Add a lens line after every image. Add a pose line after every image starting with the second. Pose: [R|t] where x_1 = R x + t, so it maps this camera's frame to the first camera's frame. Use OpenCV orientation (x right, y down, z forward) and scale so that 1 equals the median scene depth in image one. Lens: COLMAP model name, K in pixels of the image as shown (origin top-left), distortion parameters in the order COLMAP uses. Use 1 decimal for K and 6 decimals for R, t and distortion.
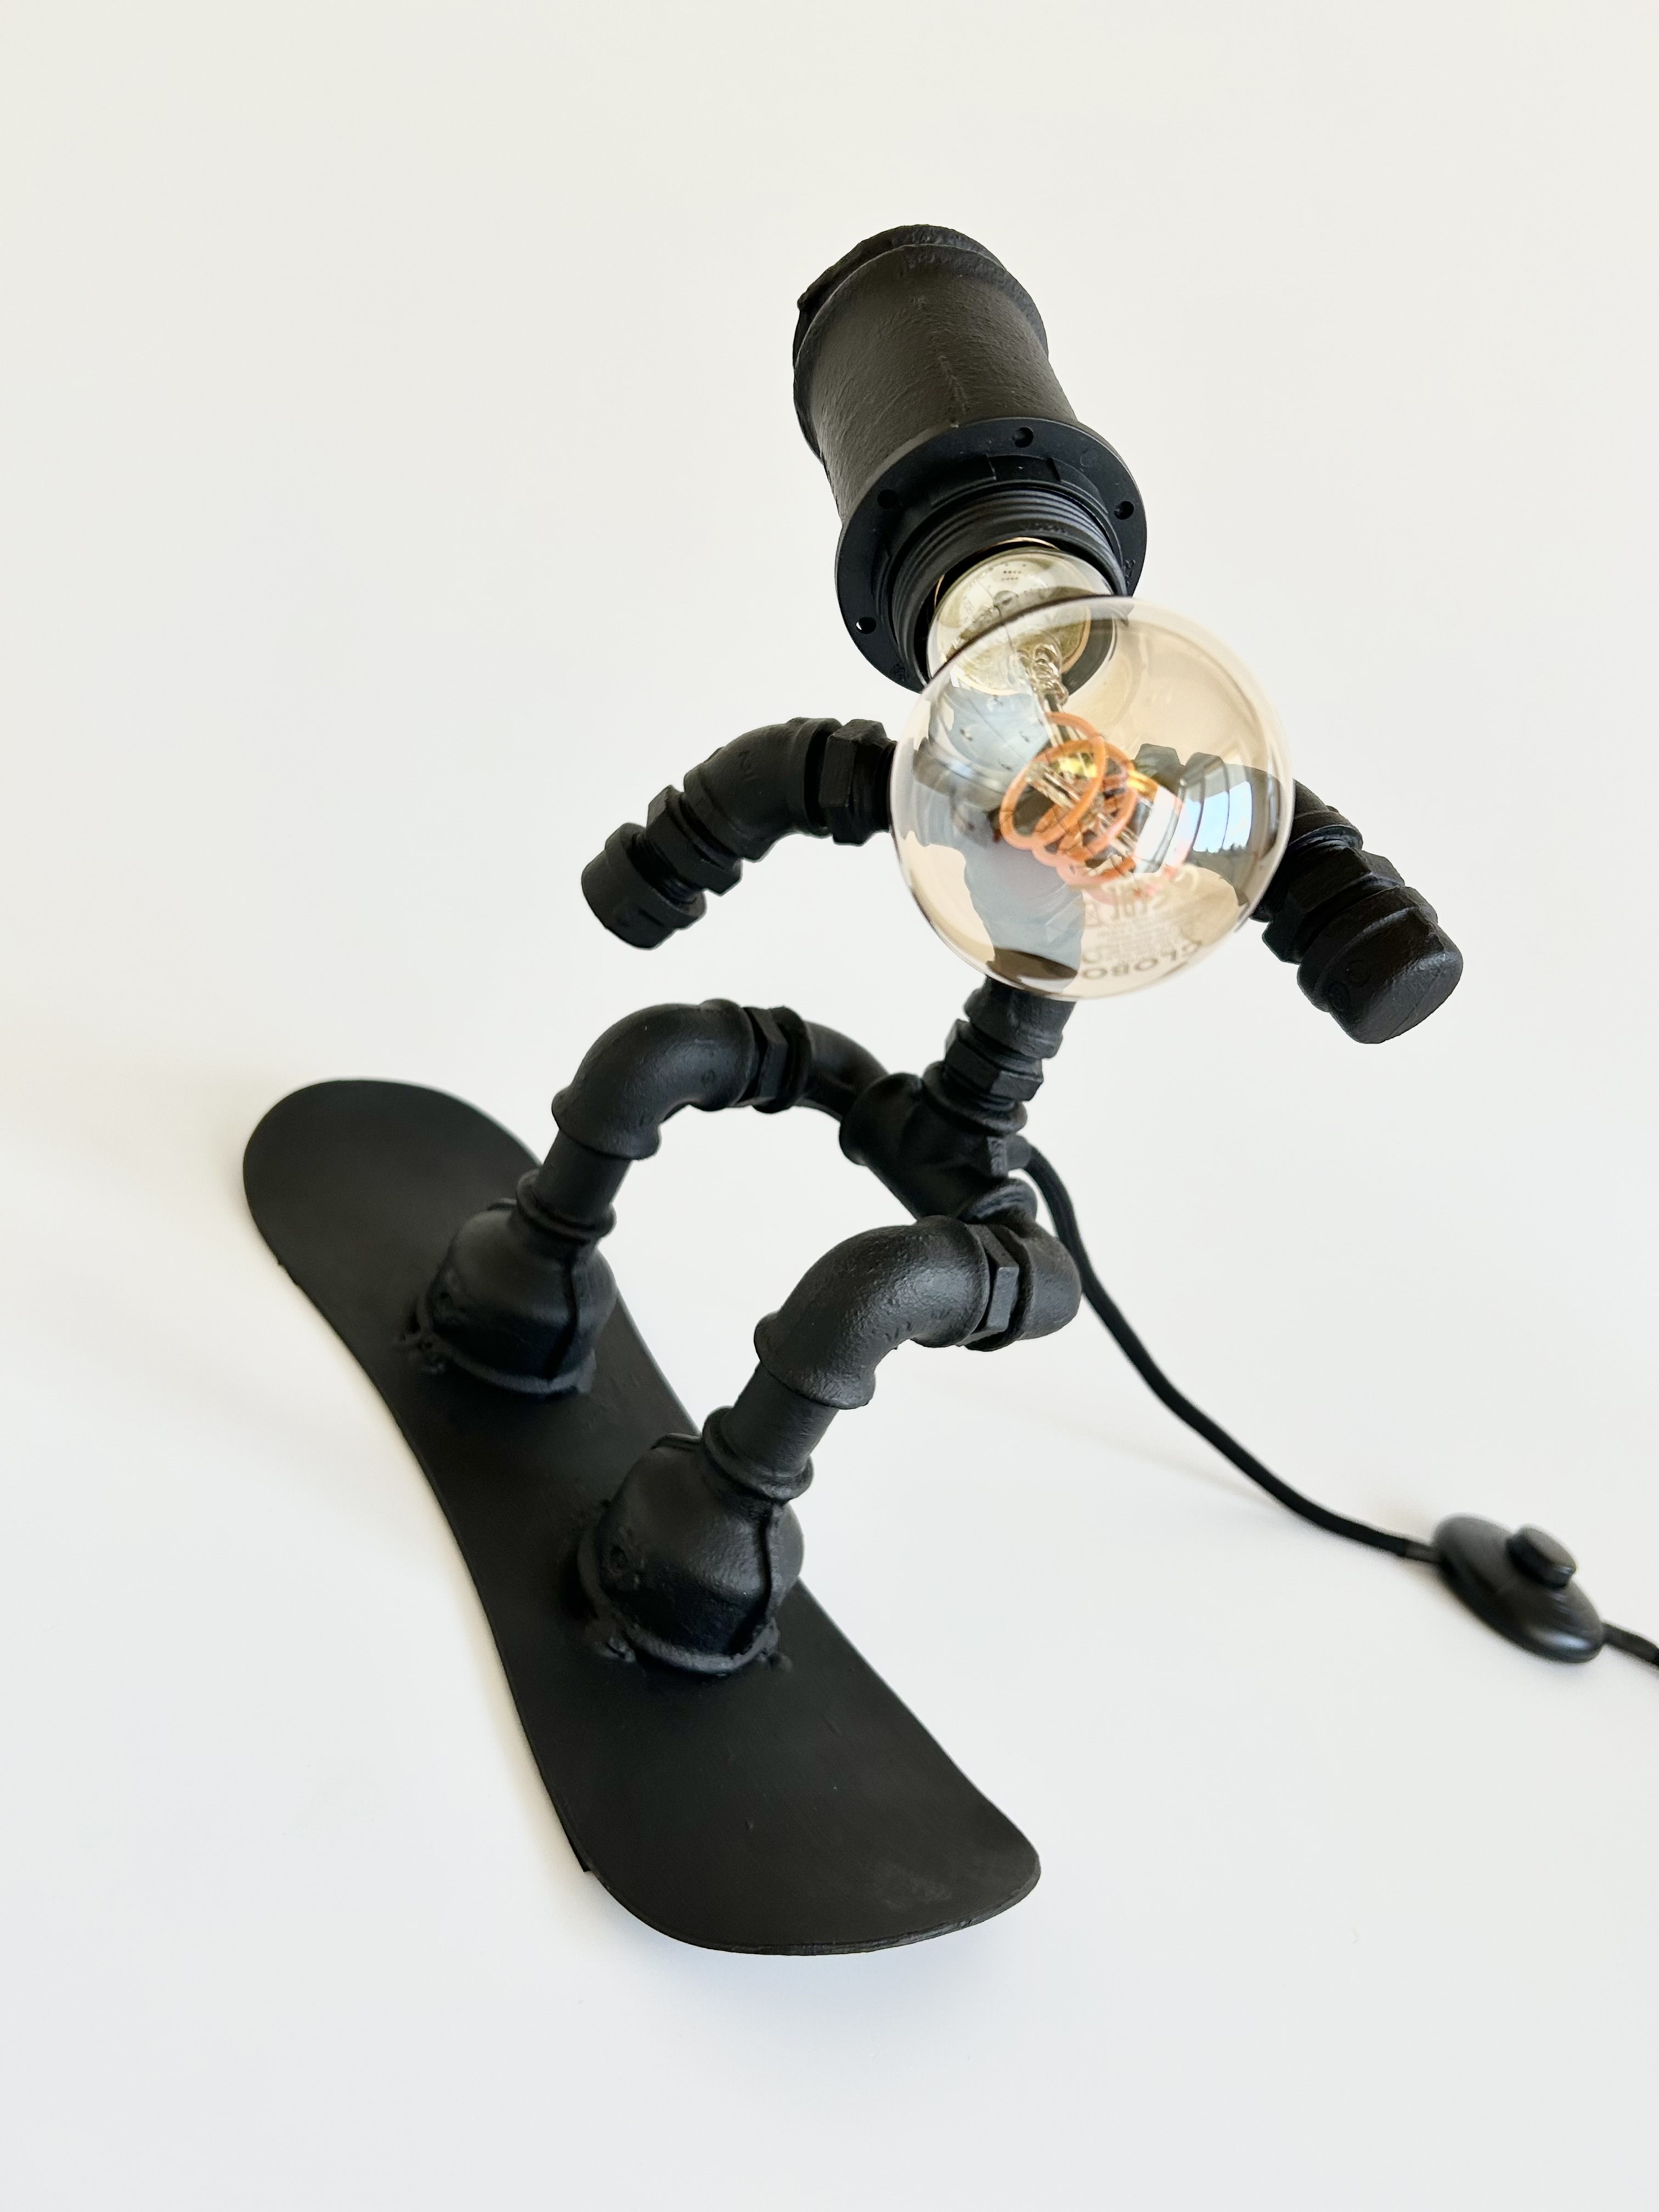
lens RADIAL K [[1726.2, 0, 846.6], [0, 1726.2, 1112.6], [0, 0, 1]] dist [0.032368, -0.084155]
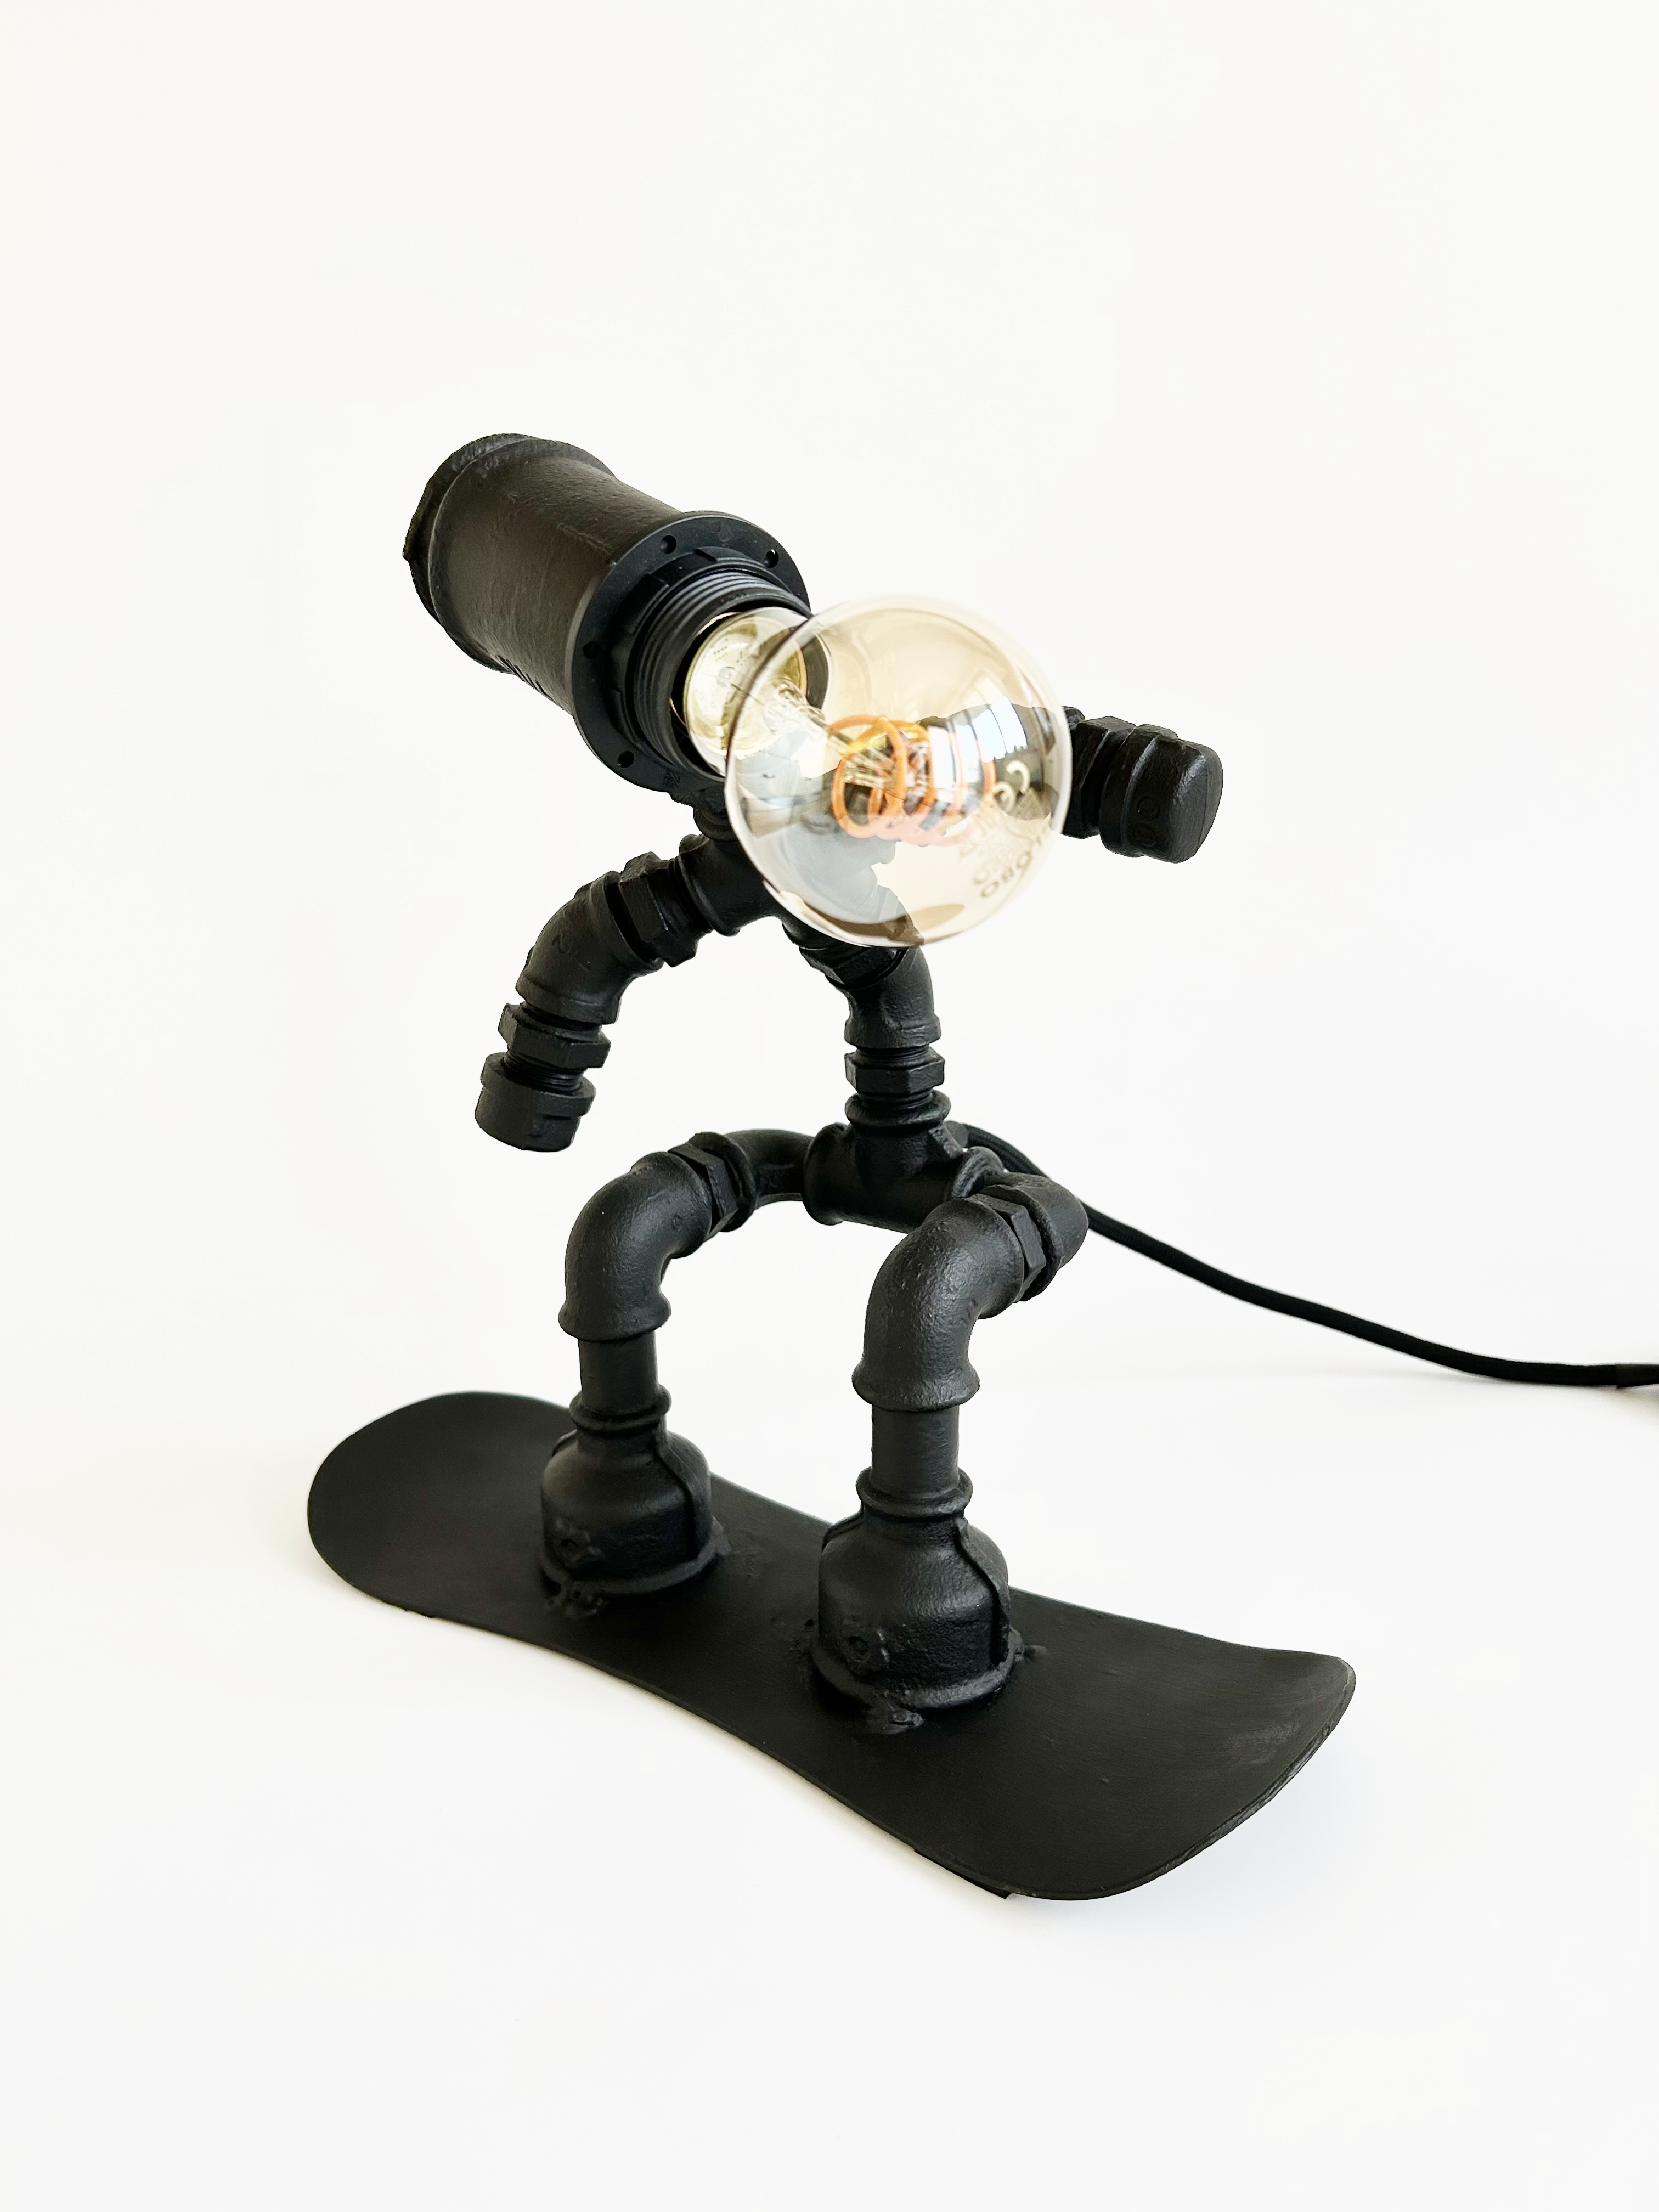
lens RADIAL K [[1726.2, 0, 849.8], [0, 1726.2, 1104.1], [0, 0, 1]] dist [0.032368, -0.084155]
pose [[0.842905, -0.522909, 0.126795, -0.095539], [0.531818, 0.845457, -0.048697, 0.028639], [-0.081736, 0.108479, 0.990733, -0.069467]]
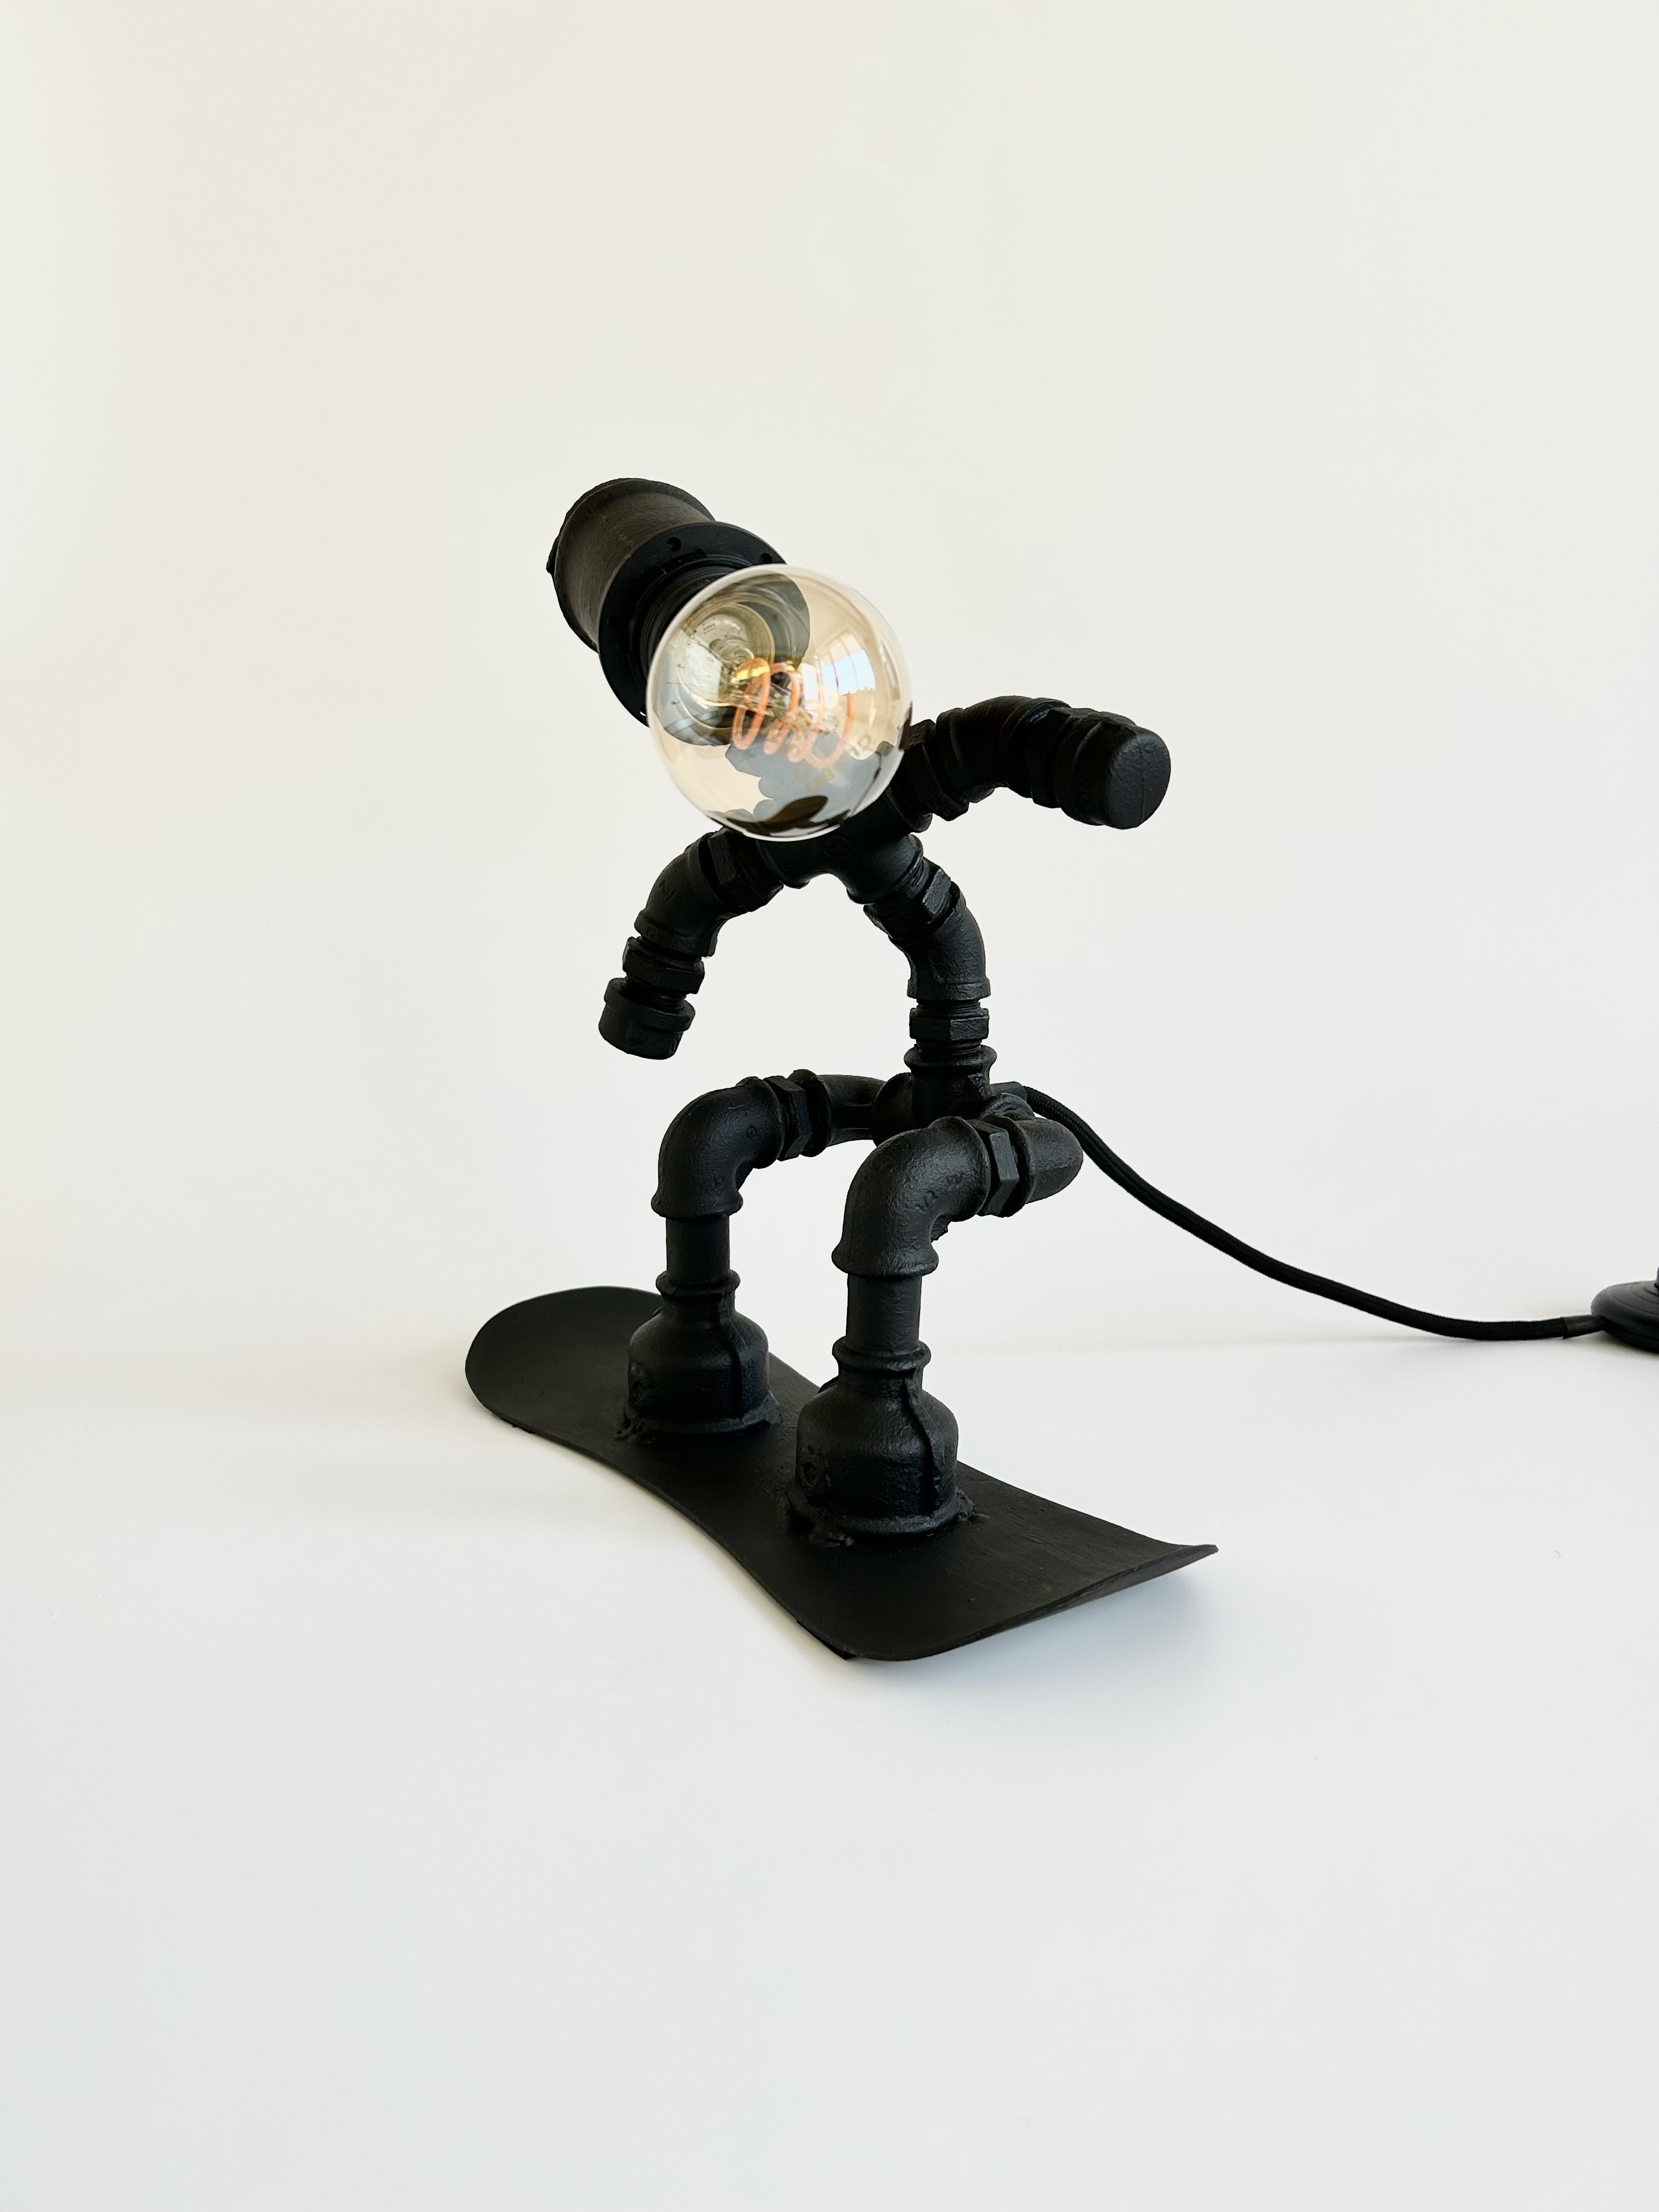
lens RADIAL K [[1726.2, 0, 841.3], [0, 1726.2, 1114.0], [0, 0, 1]] dist [0.032368, -0.084155]
pose [[0.896881, -0.433053, -0.089826, 0.109362], [0.402628, 0.883516, -0.239355, 0.330322], [0.183016, 0.178507, 0.966768, -0.240021]]
